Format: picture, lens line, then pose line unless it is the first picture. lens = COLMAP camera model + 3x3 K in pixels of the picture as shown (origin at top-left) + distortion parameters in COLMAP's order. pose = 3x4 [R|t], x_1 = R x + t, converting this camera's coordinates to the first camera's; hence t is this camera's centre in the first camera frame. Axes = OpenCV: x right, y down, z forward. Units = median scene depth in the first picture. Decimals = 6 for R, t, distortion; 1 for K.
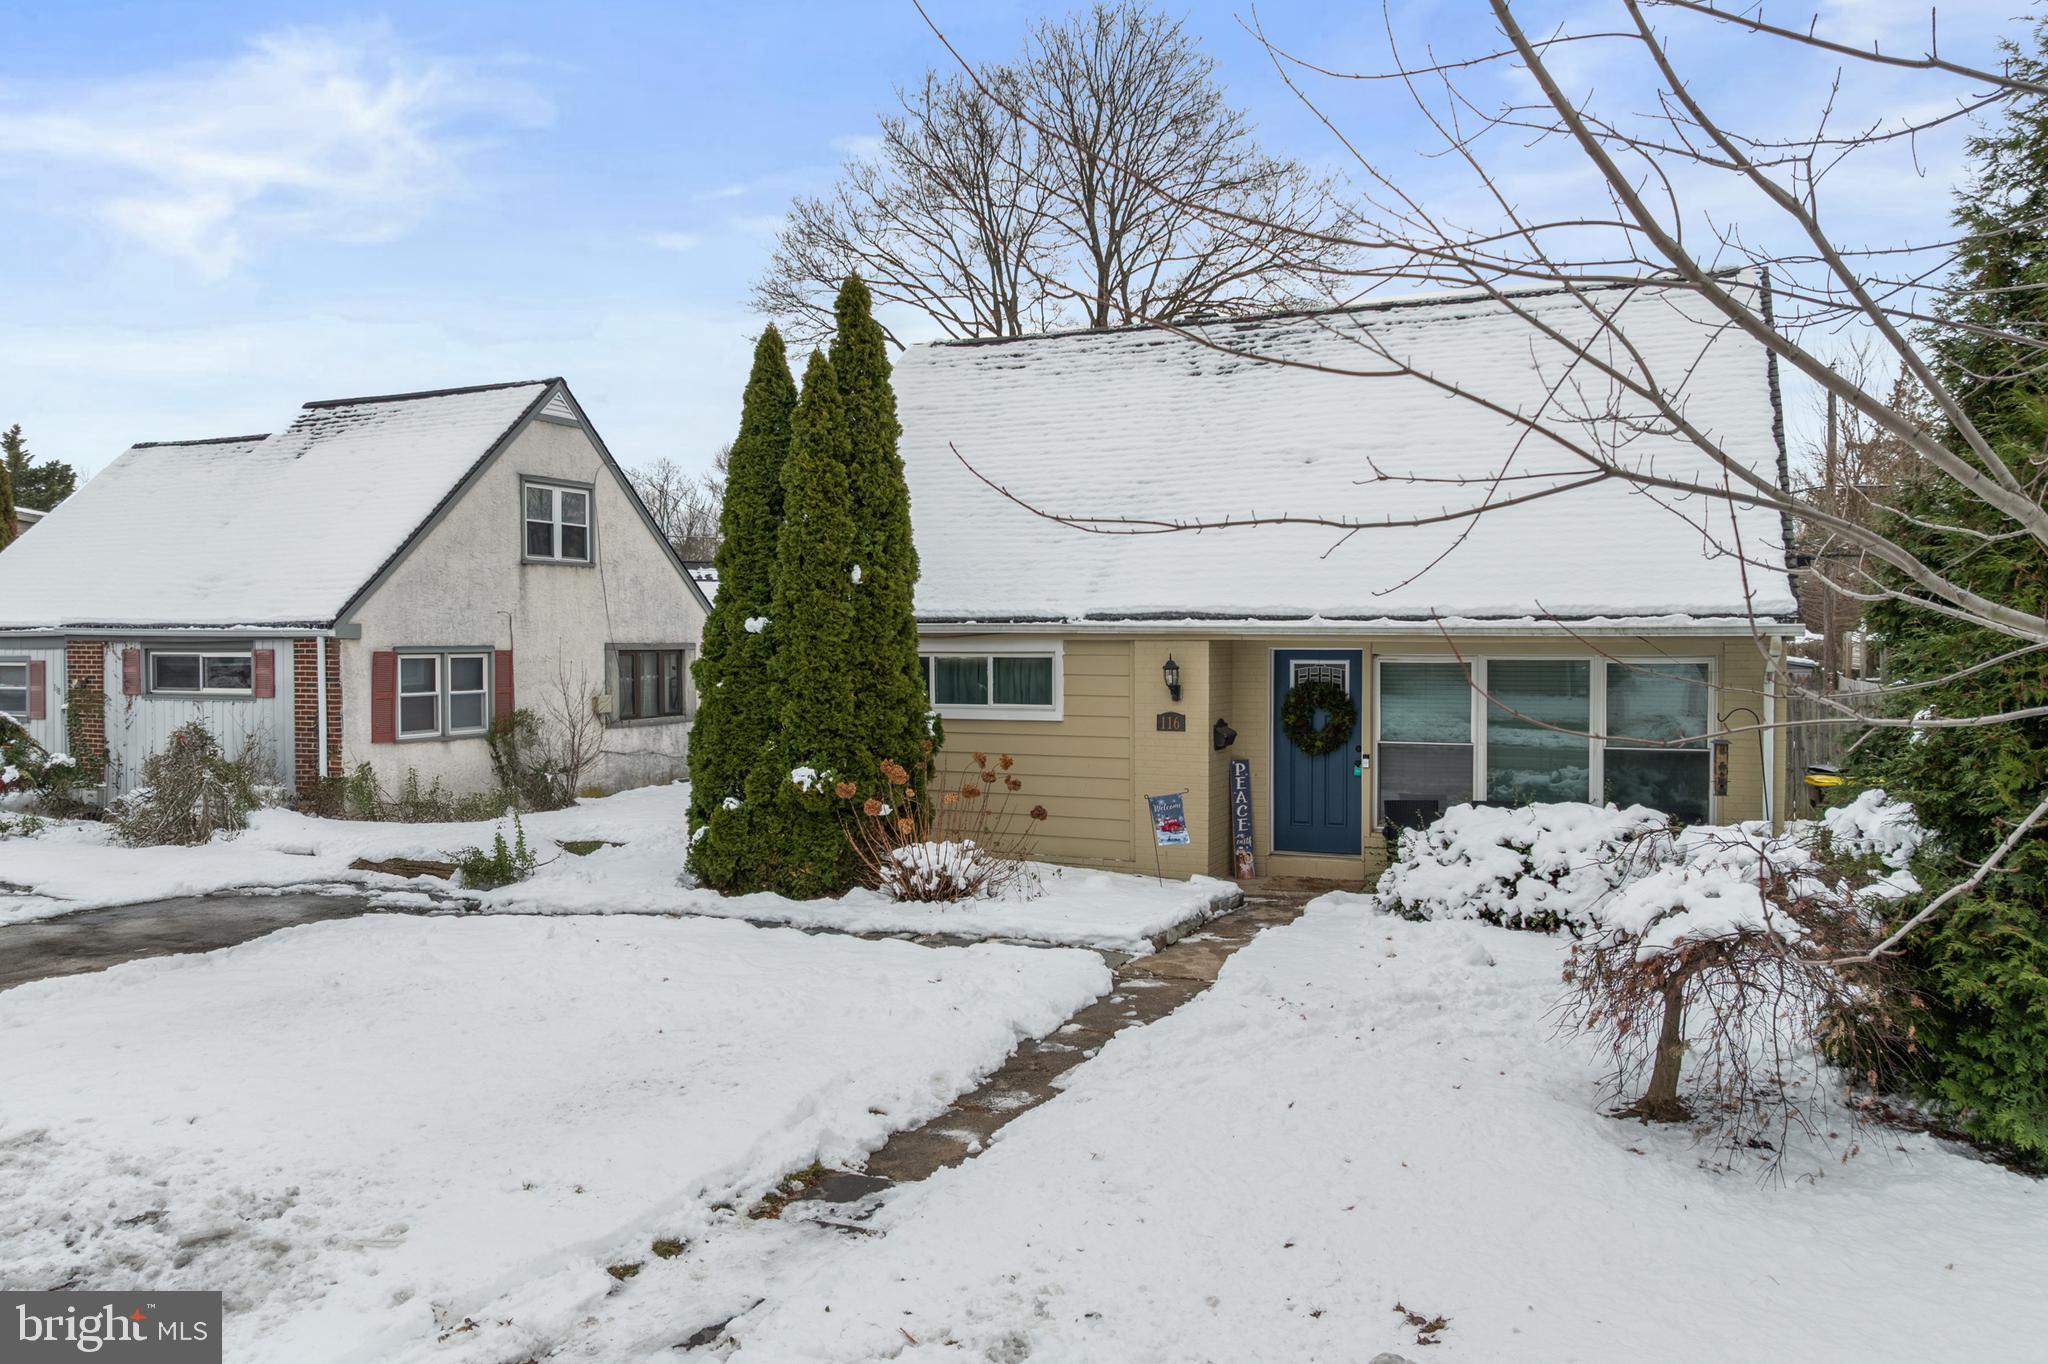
lens RADIAL K [[1456.1, 0, 1018.9], [0, 1456.1, 689.3], [0, 0, 1]] dist [-0.029611, -0.006498]
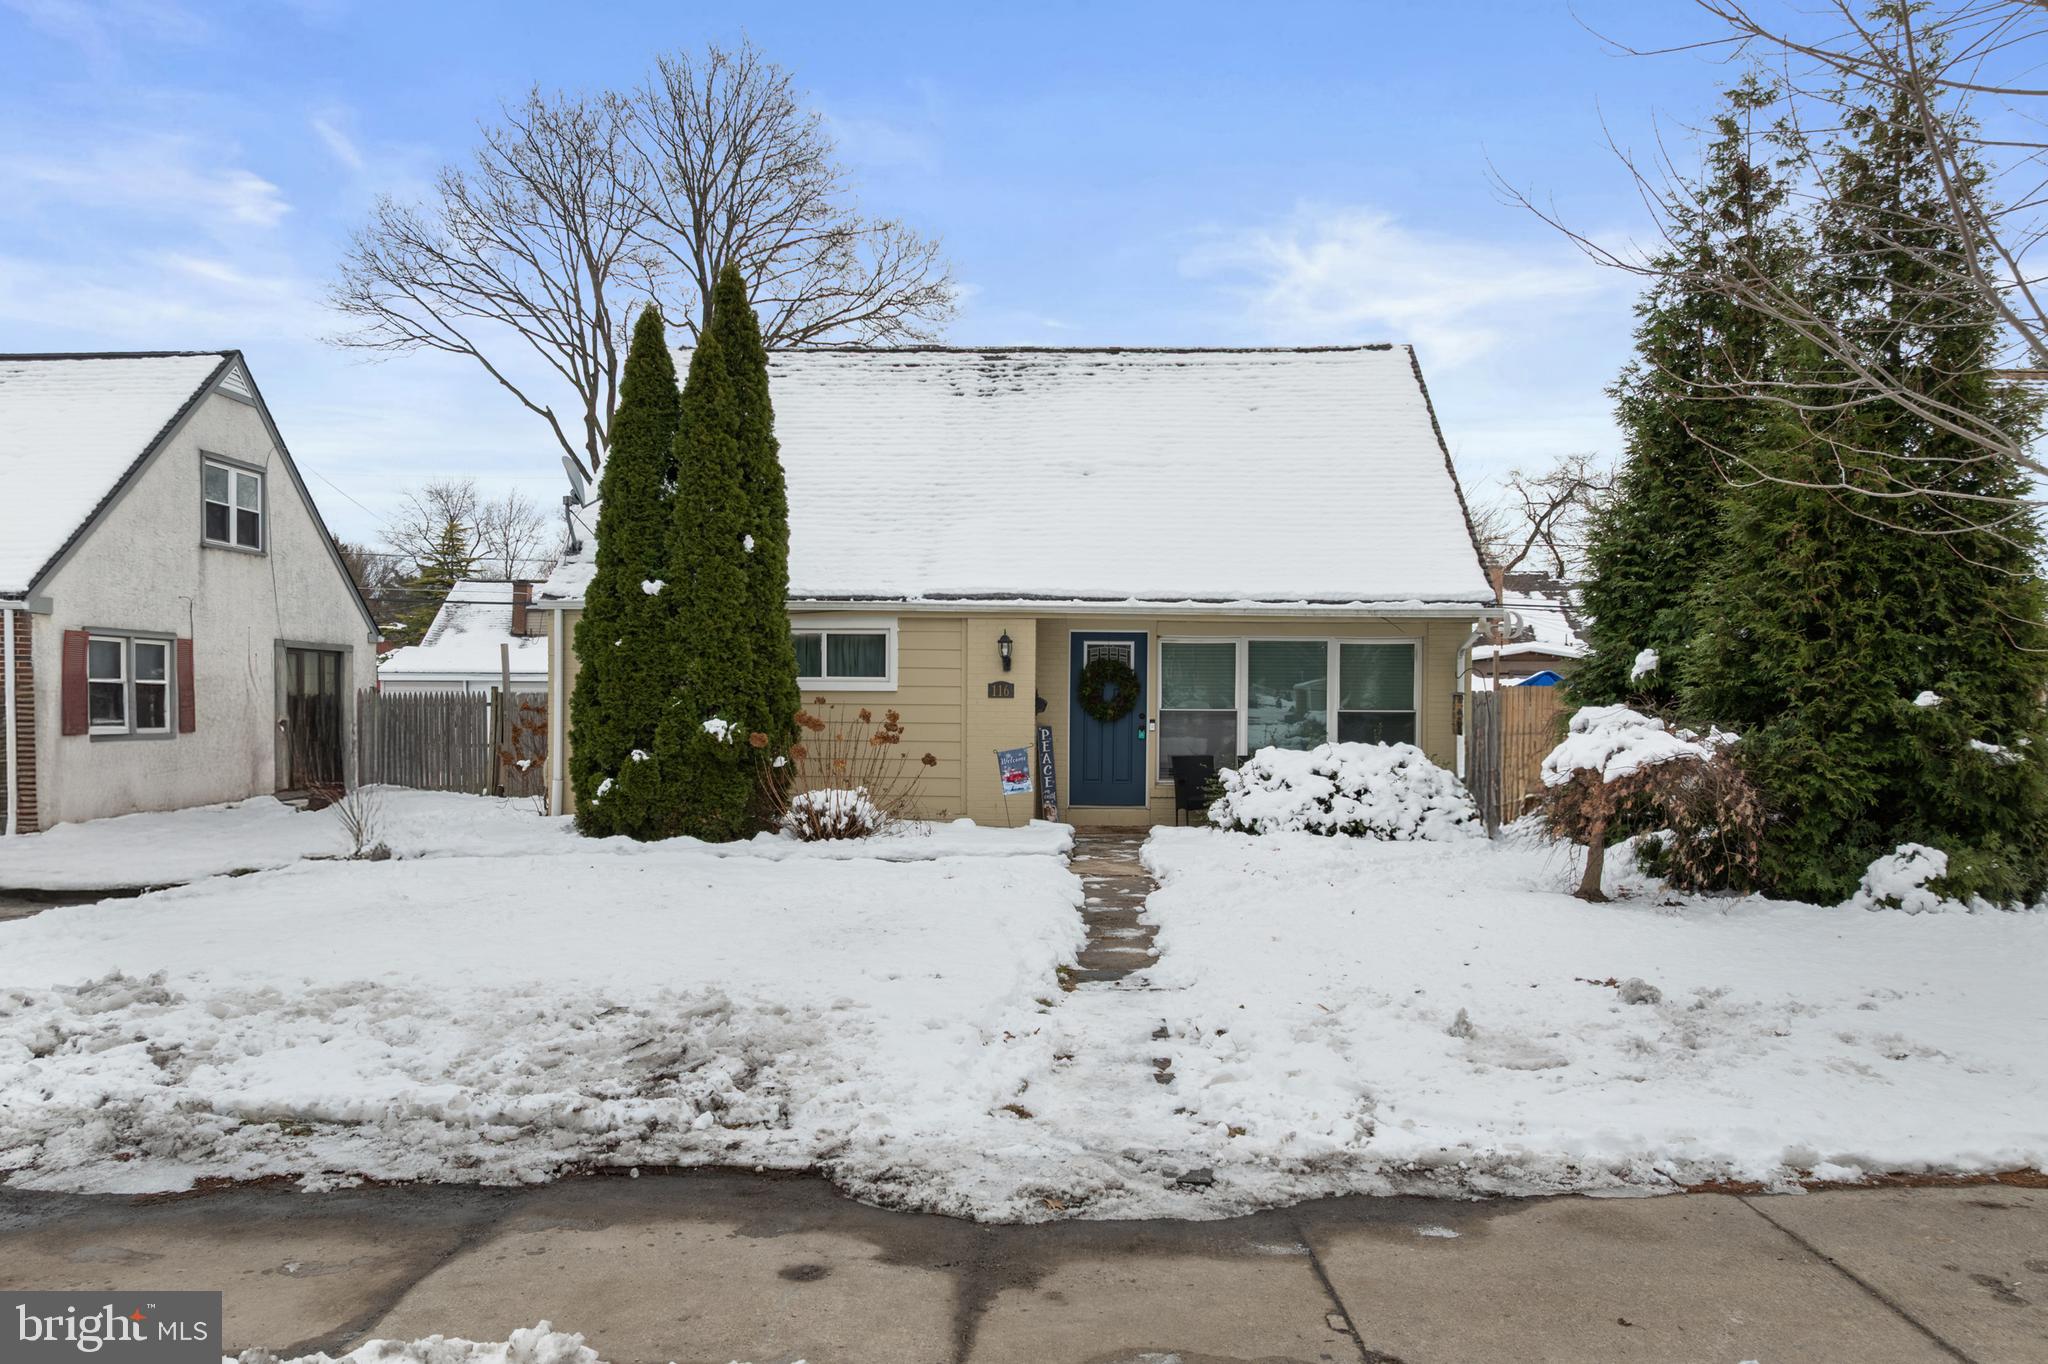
lens RADIAL K [[1444.9, 0, 1022.3], [0, 1444.9, 754.7], [0, 0, 1]] dist [-0.019543, -0.034167]
pose [[0.928613, -0.004685, 0.371021, -0.307529], [0.003978, 0.999989, 0.002670, 0.071914], [-0.371029, -0.001003, 0.928621, -0.061965]]
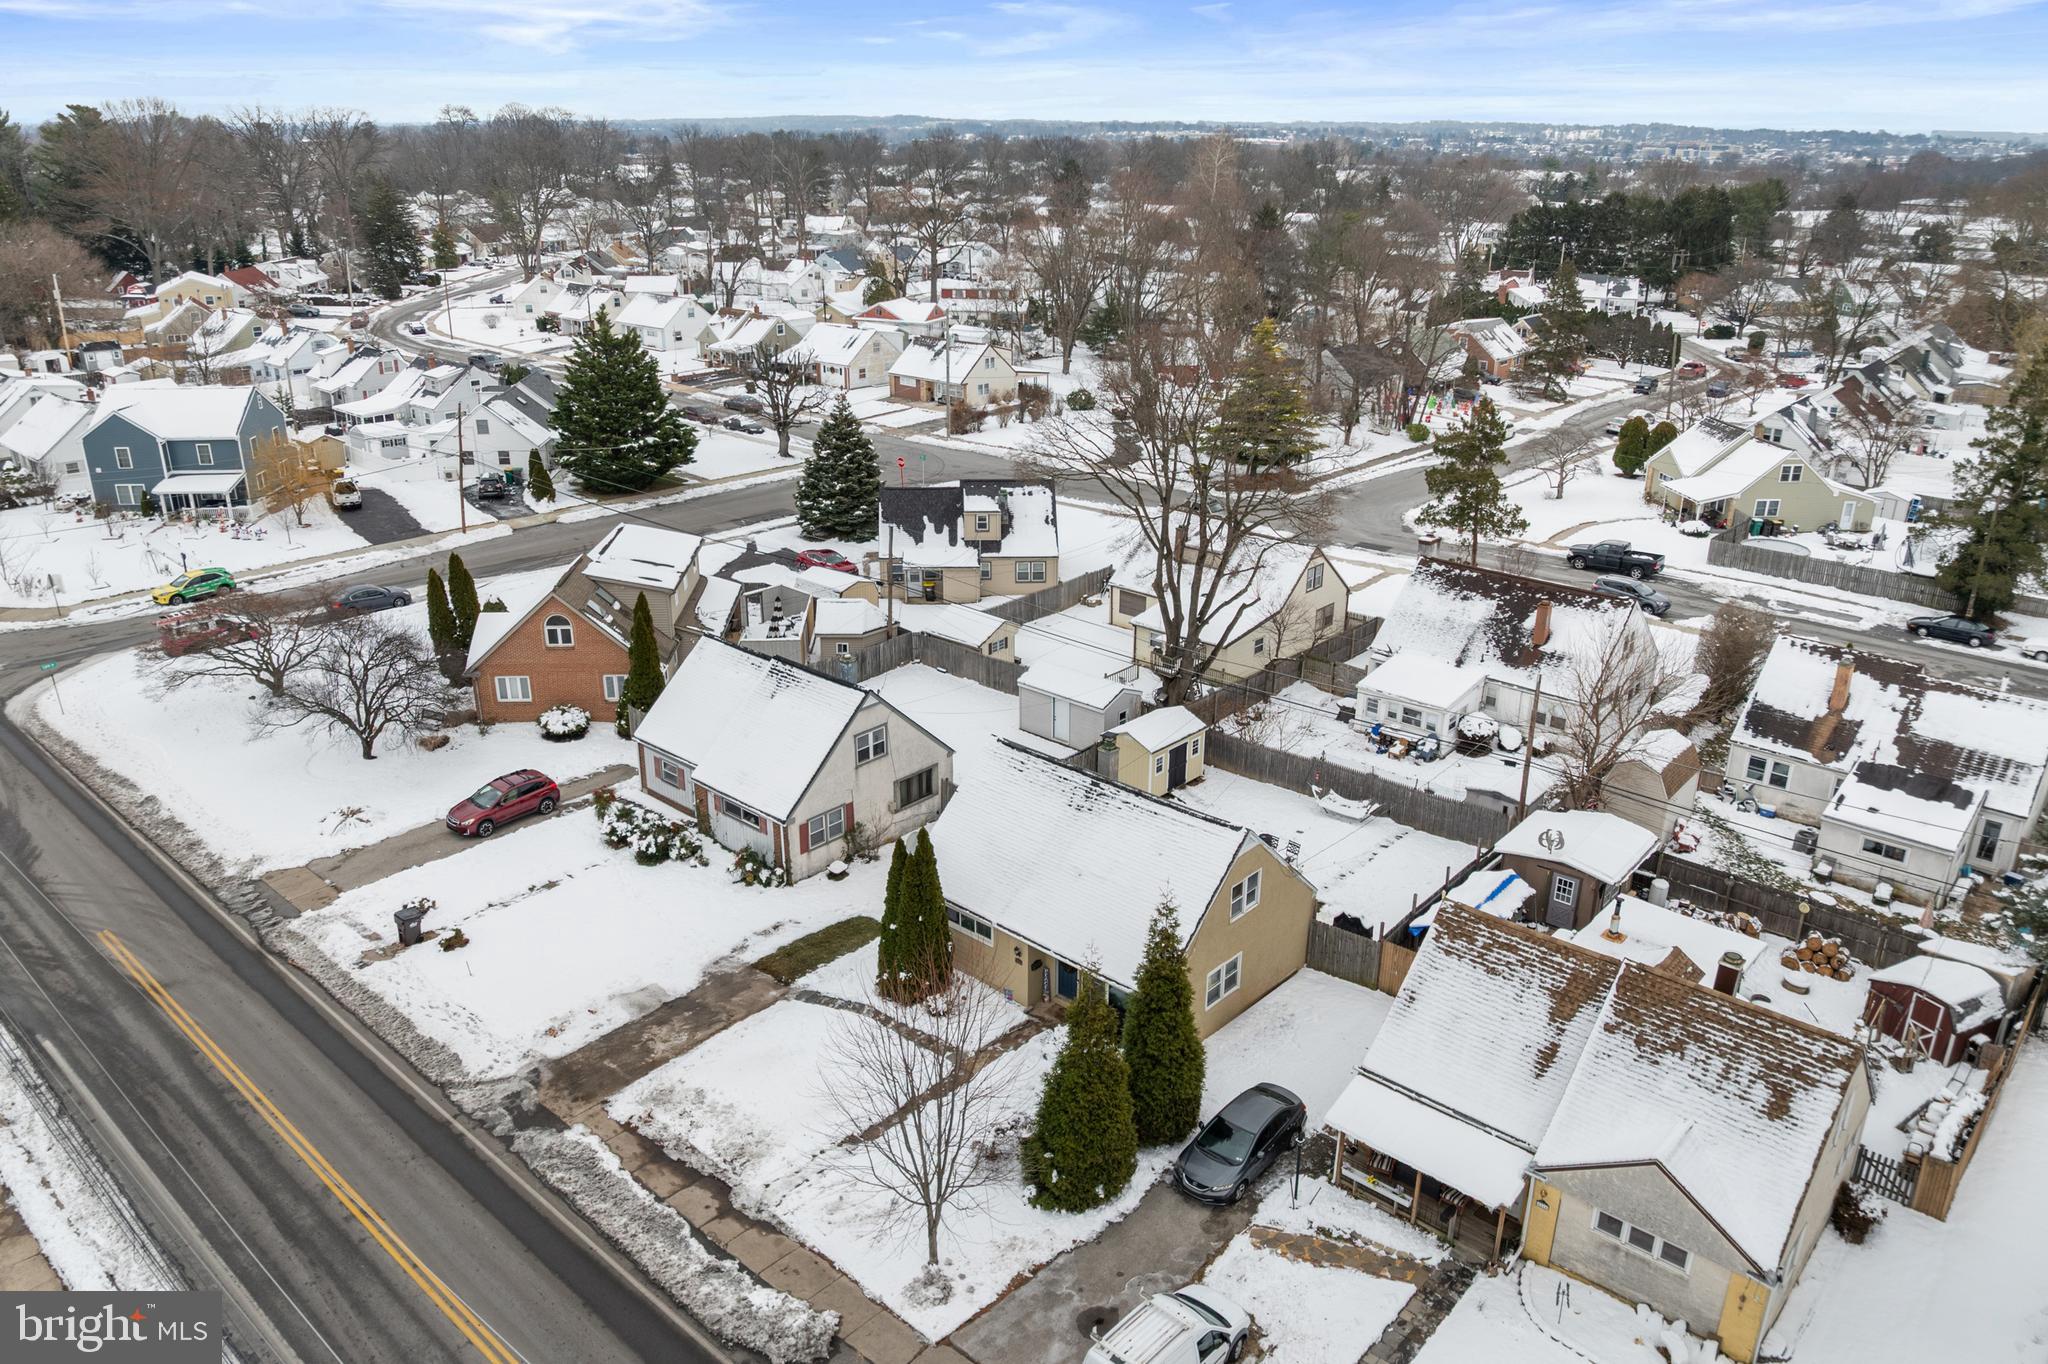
lens RADIAL K [[1443.4, 0, 1029.4], [0, 1443.4, 690.0], [0, 0, 1]] dist [-0.031593, -0.008093]
pose [[0.951860, 0.117843, -0.282977, 0.975629], [-0.016788, 0.941807, 0.335736, -1.643654], [0.306073, -0.314823, 0.898446, -1.698414]]
